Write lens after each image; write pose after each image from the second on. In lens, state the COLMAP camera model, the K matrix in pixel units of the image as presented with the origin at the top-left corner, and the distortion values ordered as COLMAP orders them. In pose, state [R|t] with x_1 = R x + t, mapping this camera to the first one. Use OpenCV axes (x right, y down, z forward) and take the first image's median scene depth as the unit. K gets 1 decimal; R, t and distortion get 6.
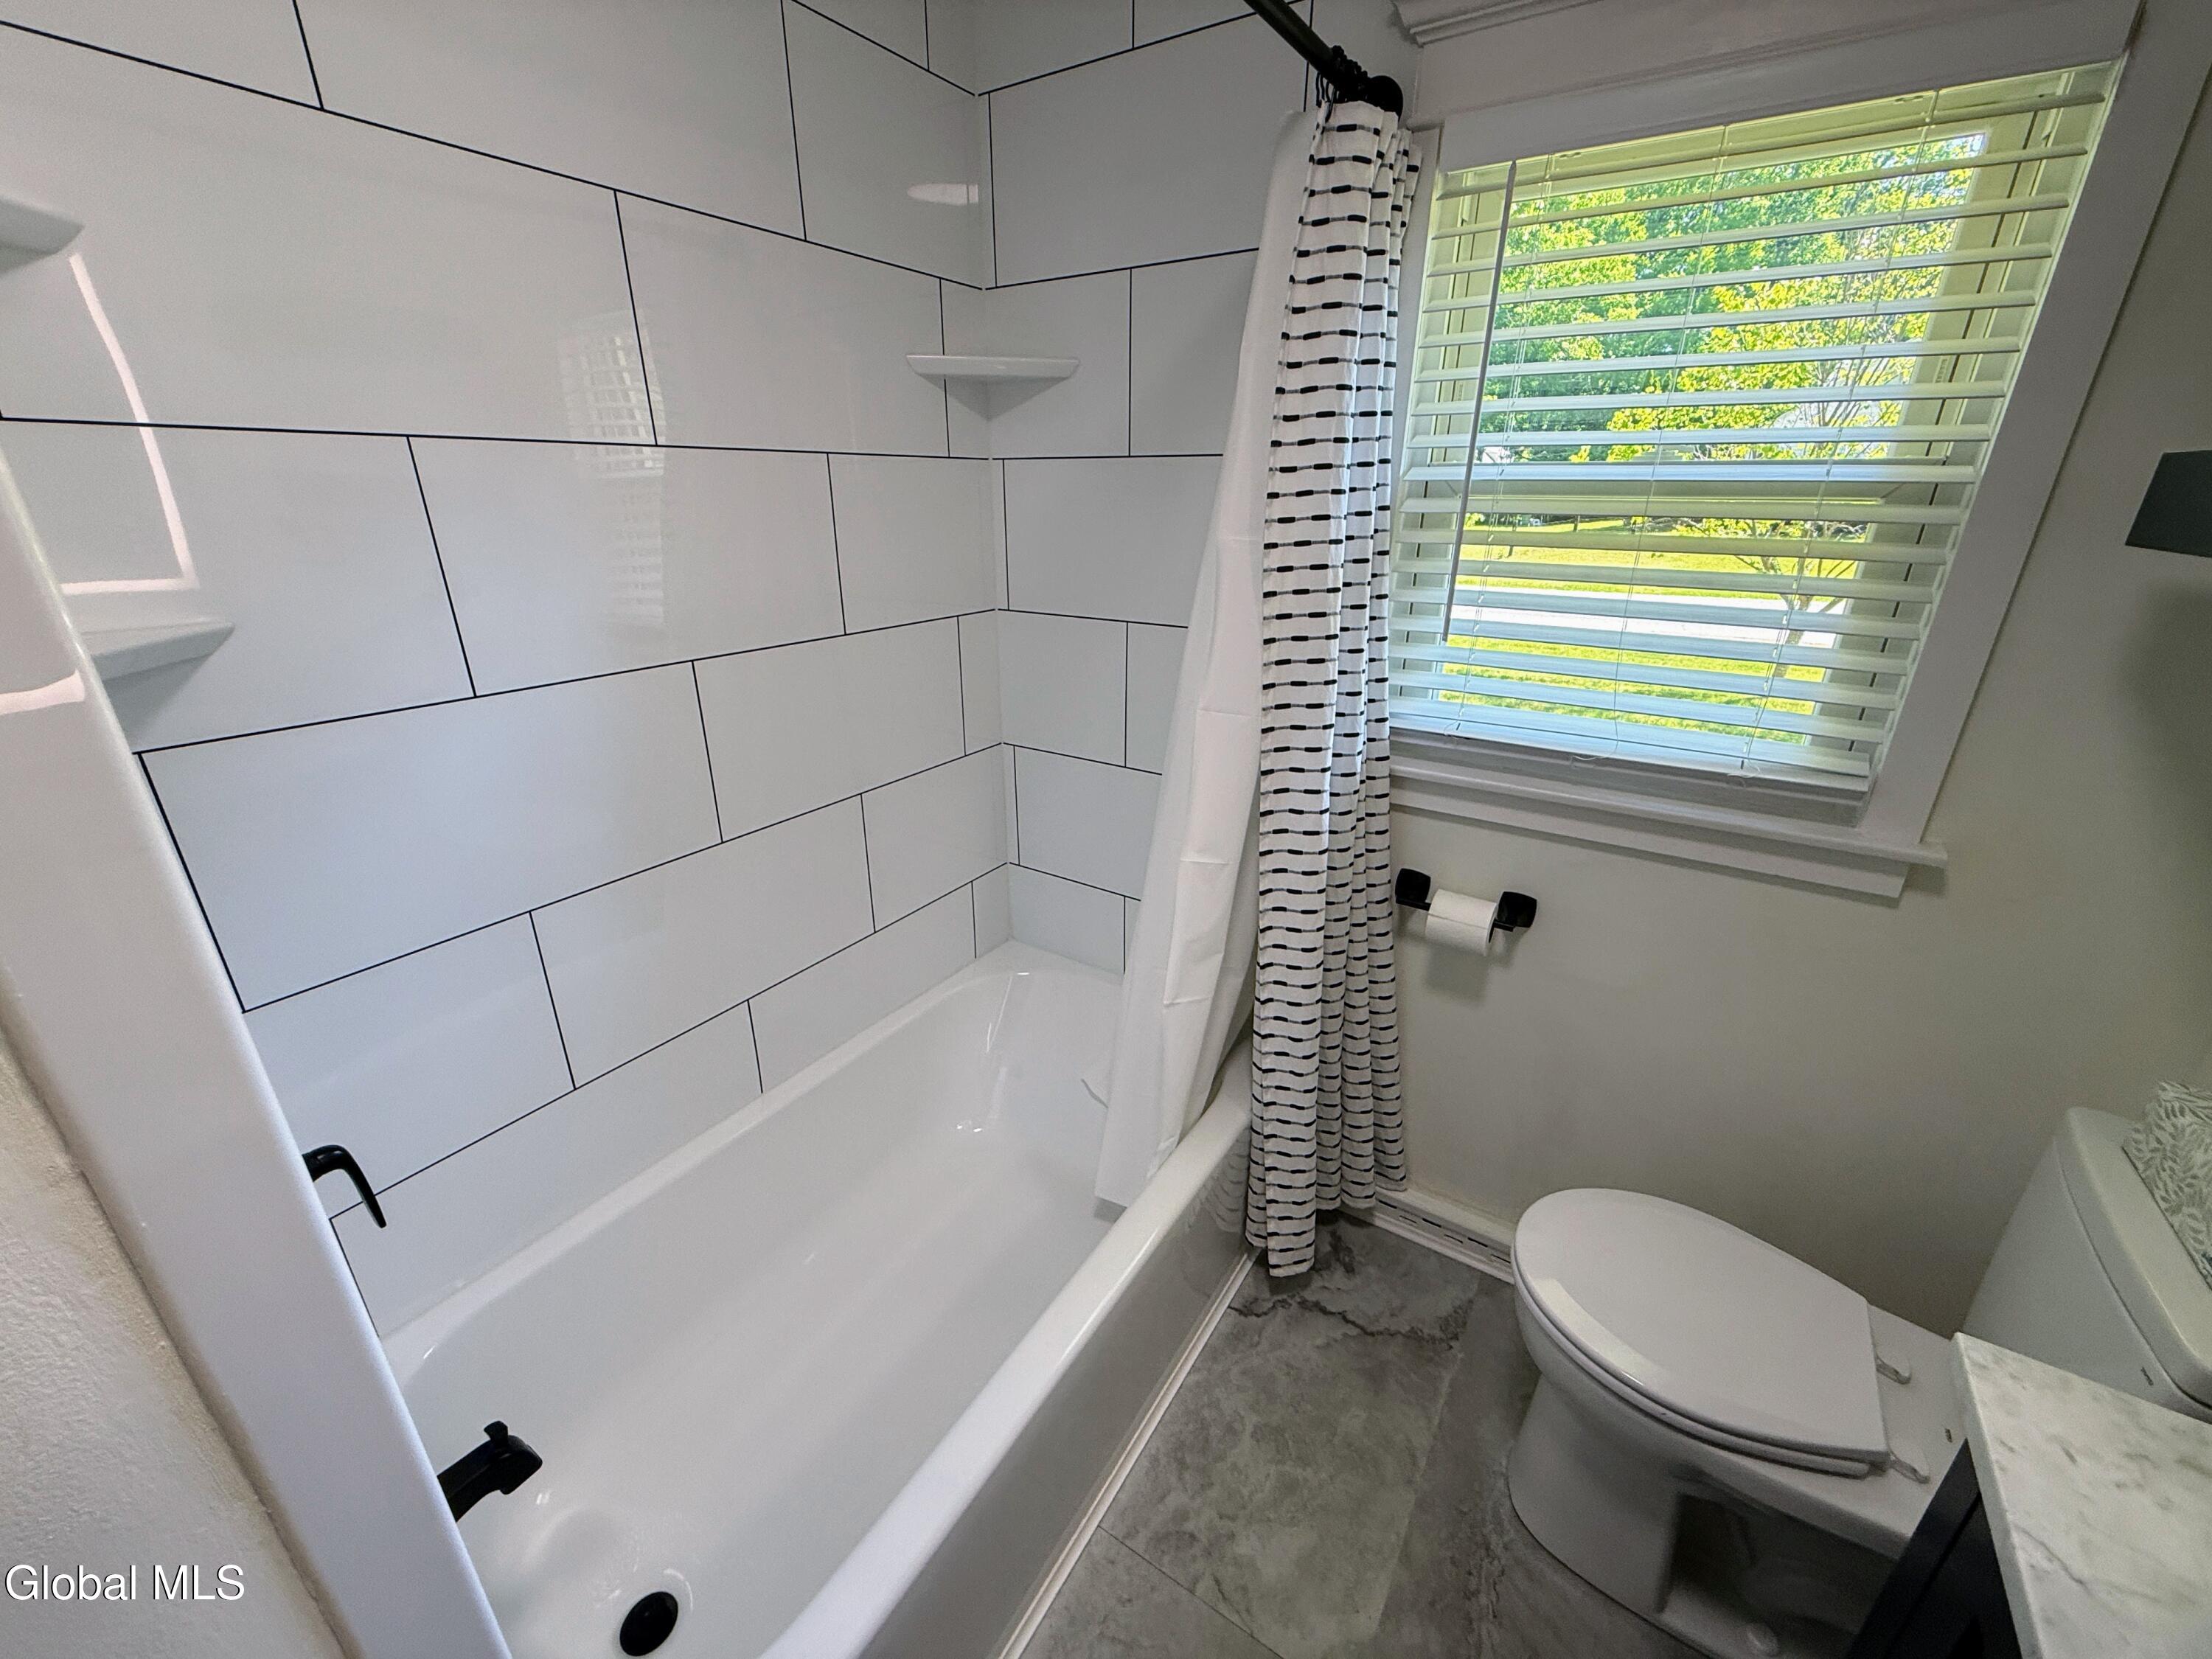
lens RADIAL K [[880.5, 0, 1102.3], [0, 880.5, 827.0], [0, 0, 1]] dist [-0.001888, -0.000184]
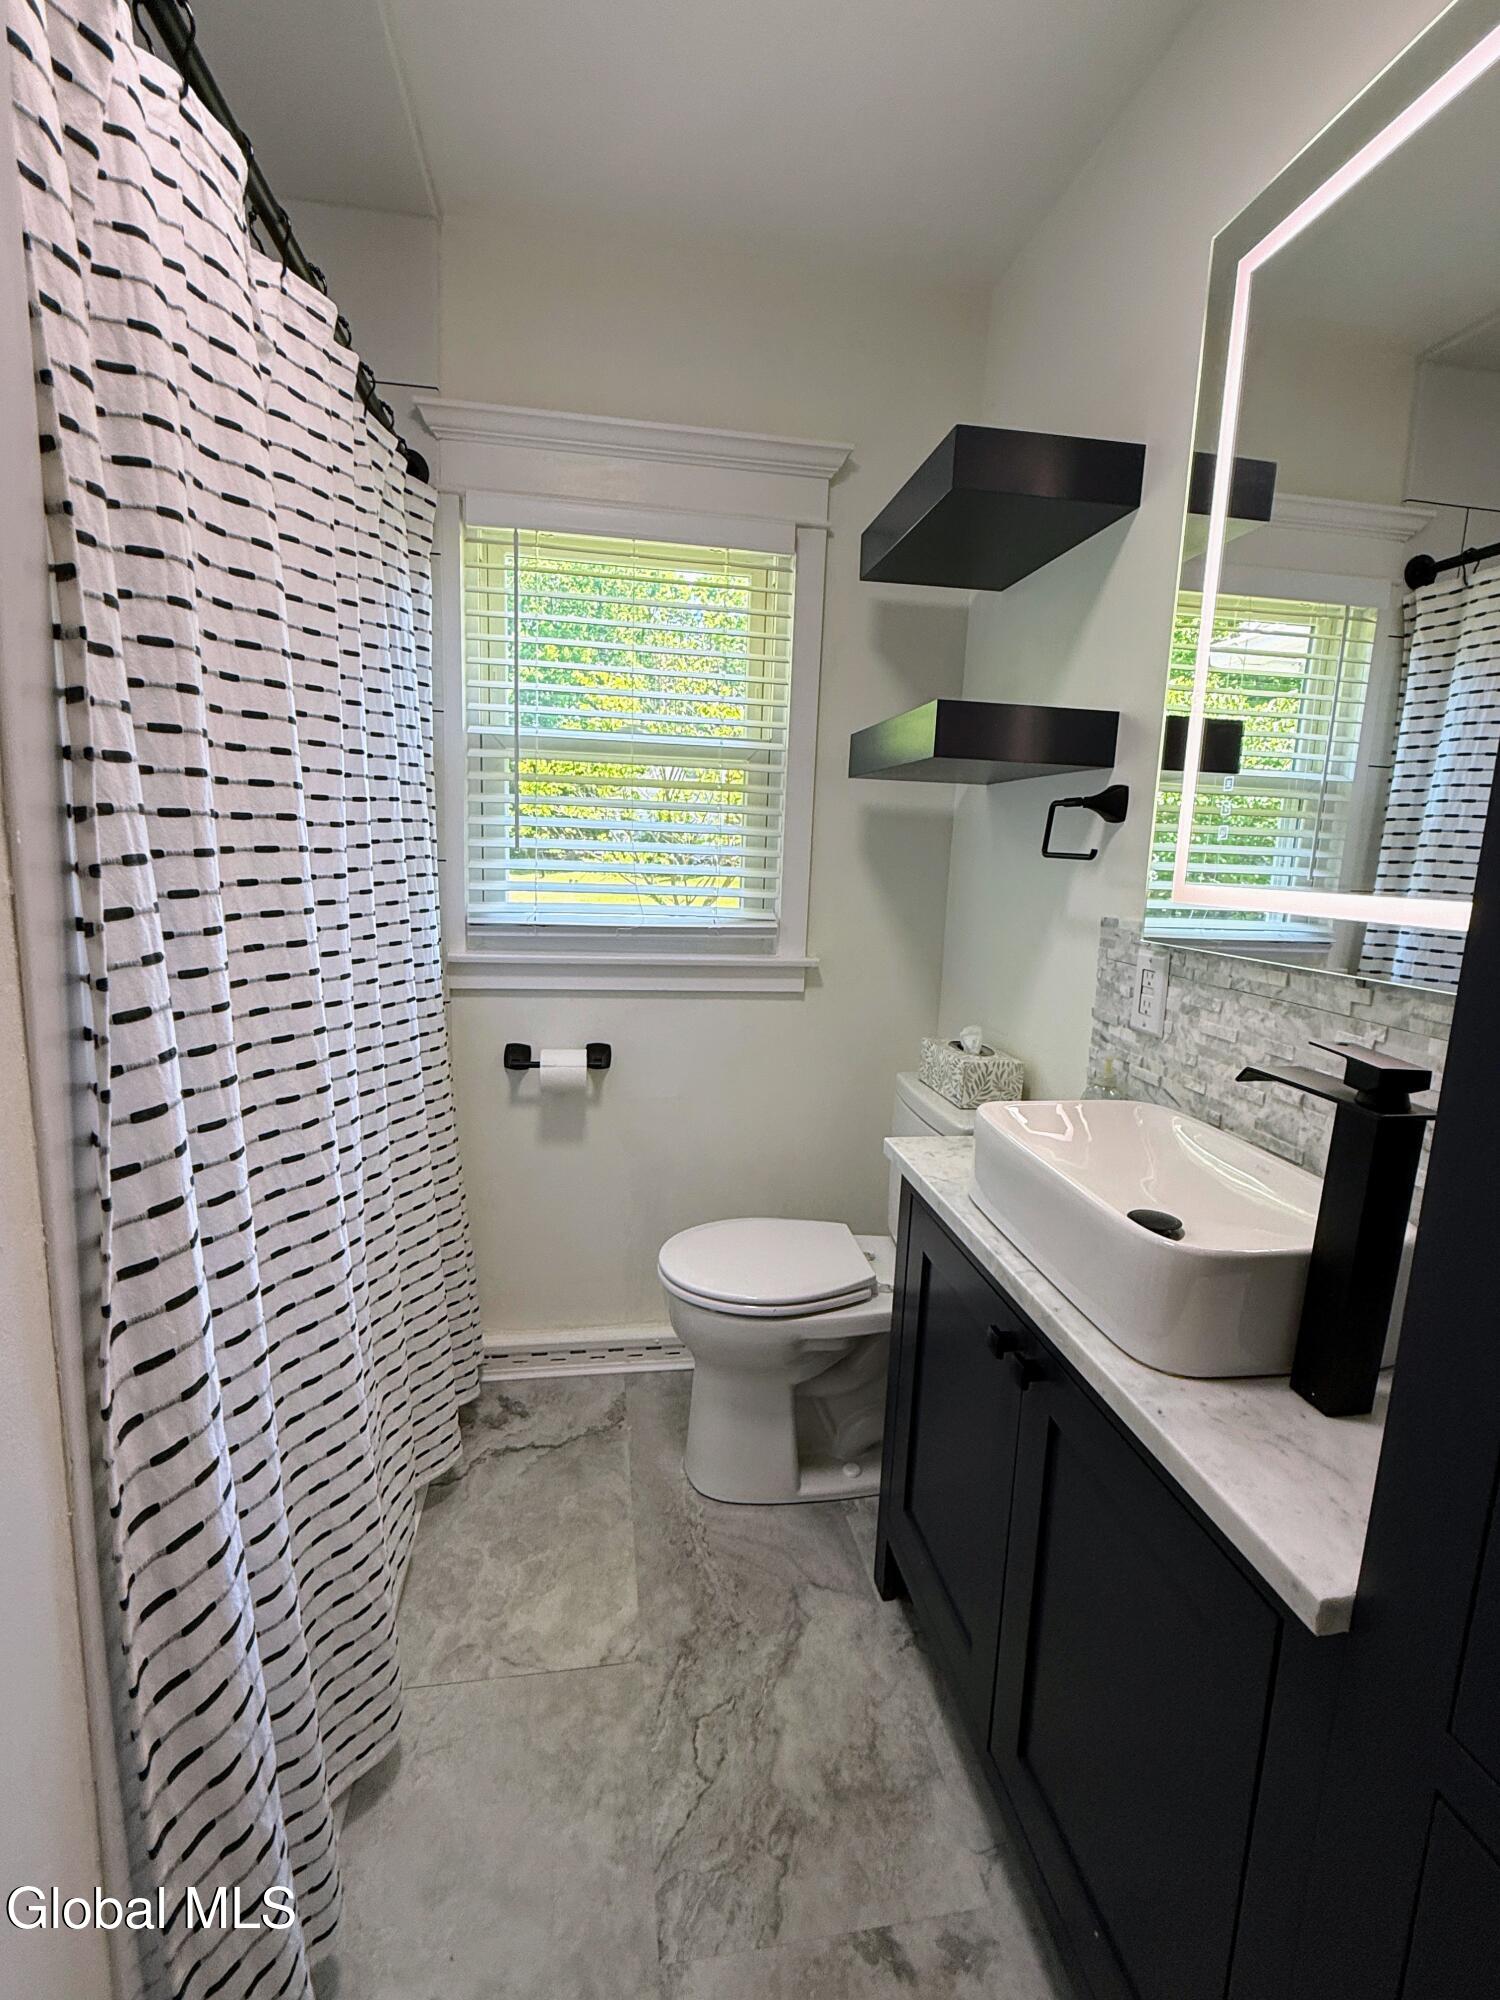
lens RADIAL K [[932.9, 0, 754.7], [0, 932.9, 1008.8], [0, 0, 1]] dist [0.000492, -0.000233]
pose [[0.734869, -0.094997, 0.671523, -0.334749], [0.216834, 0.971082, -0.099915, 0.251432], [-0.642612, 0.219033, 0.734217, -0.222525]]
